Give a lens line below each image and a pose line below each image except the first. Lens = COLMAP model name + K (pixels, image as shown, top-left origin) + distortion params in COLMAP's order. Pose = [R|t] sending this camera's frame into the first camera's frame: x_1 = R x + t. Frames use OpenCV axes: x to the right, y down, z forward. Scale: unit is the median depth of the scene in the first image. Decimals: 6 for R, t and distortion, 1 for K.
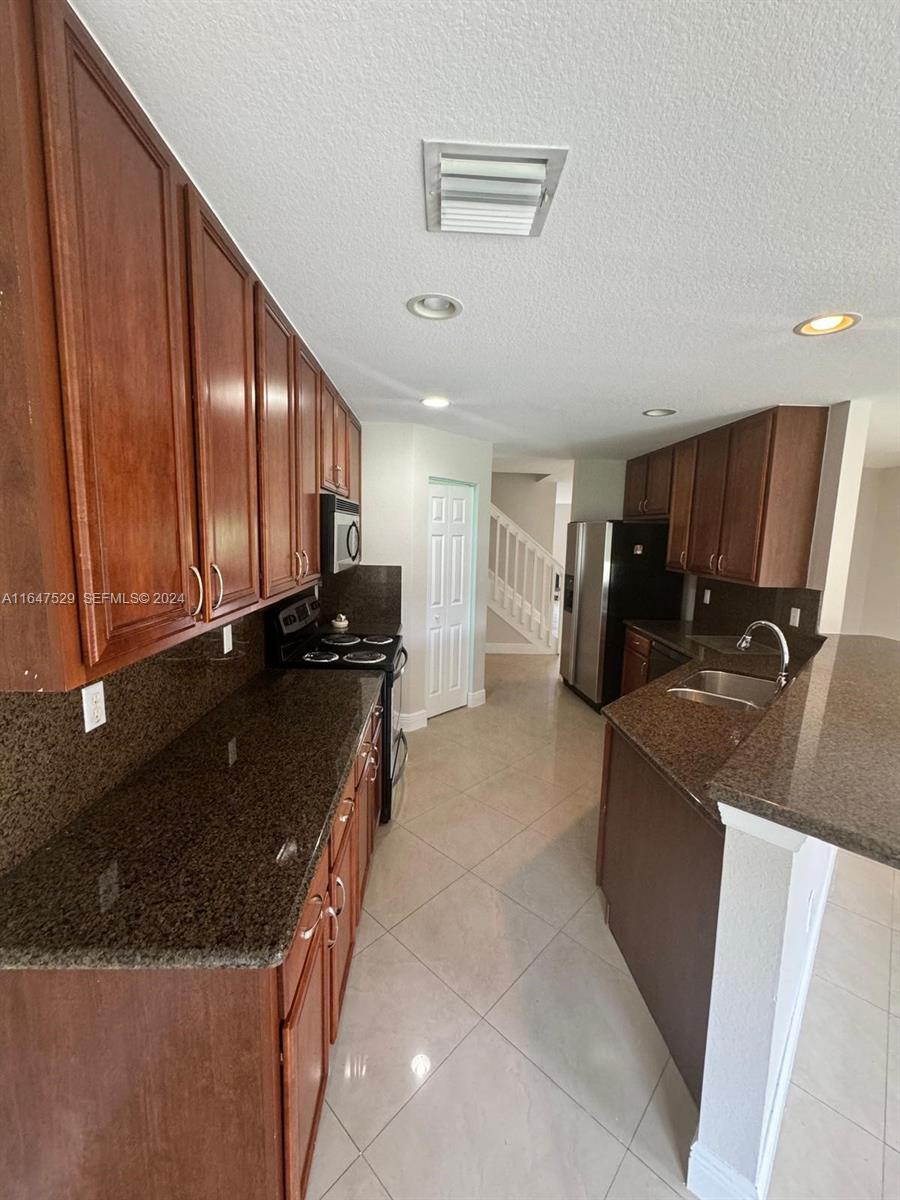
lens RADIAL K [[481.7, 0, 450.3], [0, 481.7, 594.8], [0, 0, 1]] dist [-0.000875, 0.000200]
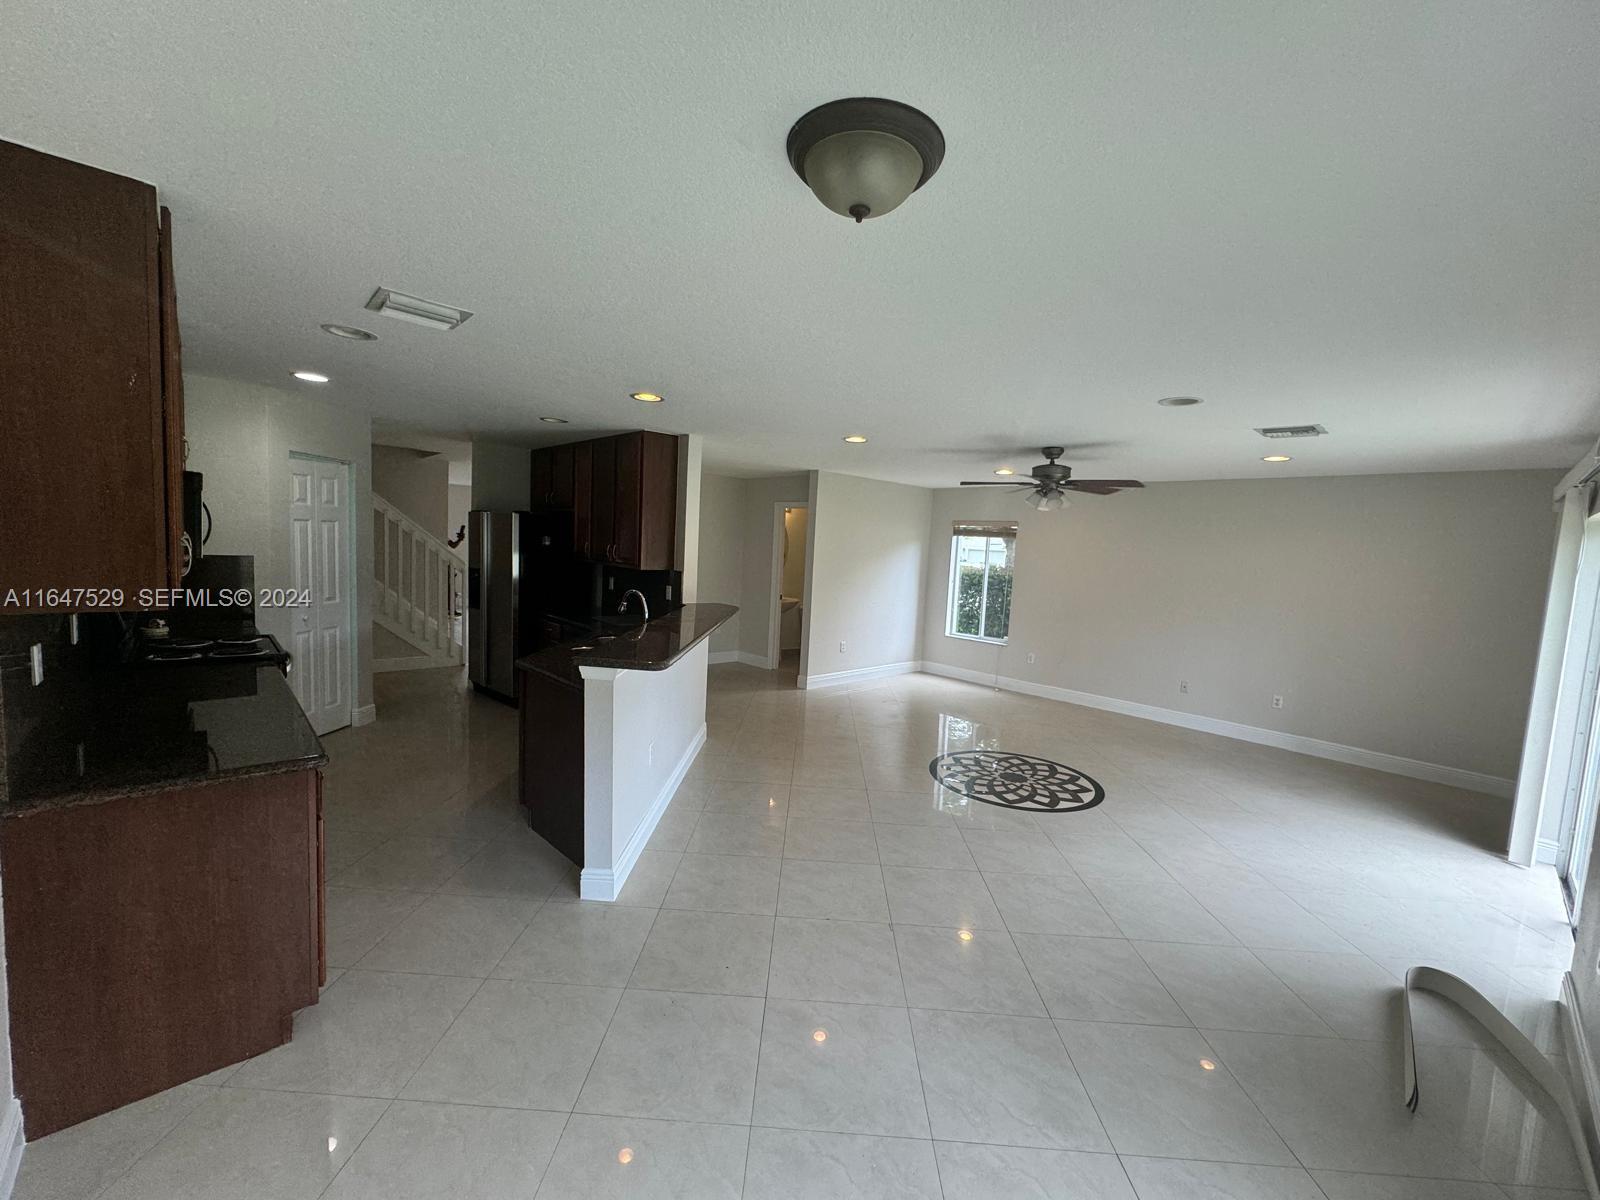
lens RADIAL K [[642.3, 0, 802.3], [0, 642.3, 597.4], [0, 0, 1]] dist [-0.000875, 0.000200]
pose [[0.747784, -0.045700, 0.662368, -0.118834], [0.055715, 0.998429, 0.005986, 0.050915], [-0.661600, 0.032427, 0.749155, -0.393766]]
